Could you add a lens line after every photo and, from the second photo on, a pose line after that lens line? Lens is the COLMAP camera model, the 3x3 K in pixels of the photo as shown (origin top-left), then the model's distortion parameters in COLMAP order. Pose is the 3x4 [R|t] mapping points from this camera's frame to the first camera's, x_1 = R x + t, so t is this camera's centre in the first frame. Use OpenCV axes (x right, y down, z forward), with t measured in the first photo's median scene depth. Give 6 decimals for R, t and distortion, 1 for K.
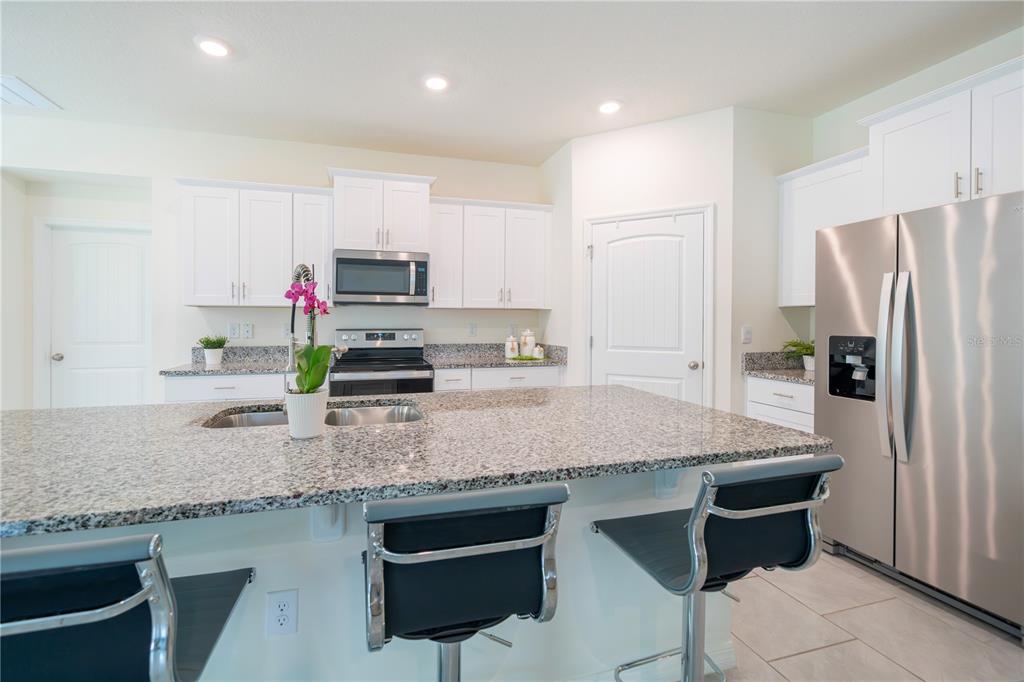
lens RADIAL K [[446.1, 0, 486.1], [0, 446.1, 322.9], [0, 0, 1]] dist [0.000517, 0.000035]
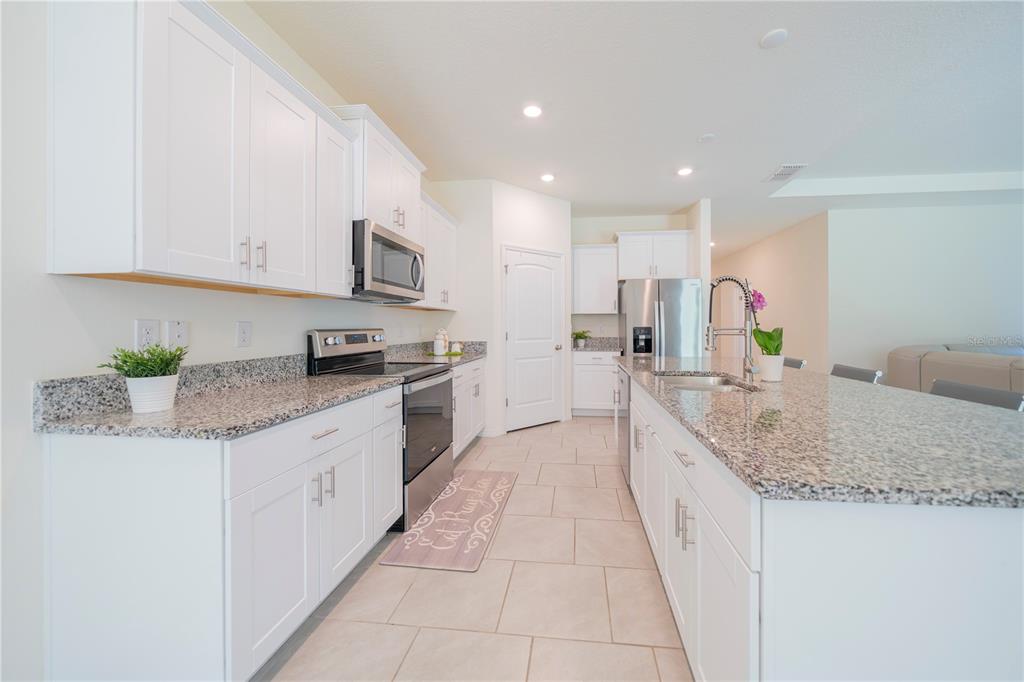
lens RADIAL K [[364.2, 0, 550.0], [0, 364.2, 328.5], [0, 0, 1]] dist [-0.007940, -0.000071]
pose [[0.367006, -0.010058, 0.930164, -0.756852], [0.010756, 0.999921, 0.006568, 0.013184], [-0.930156, 0.007594, 0.367085, 0.484114]]
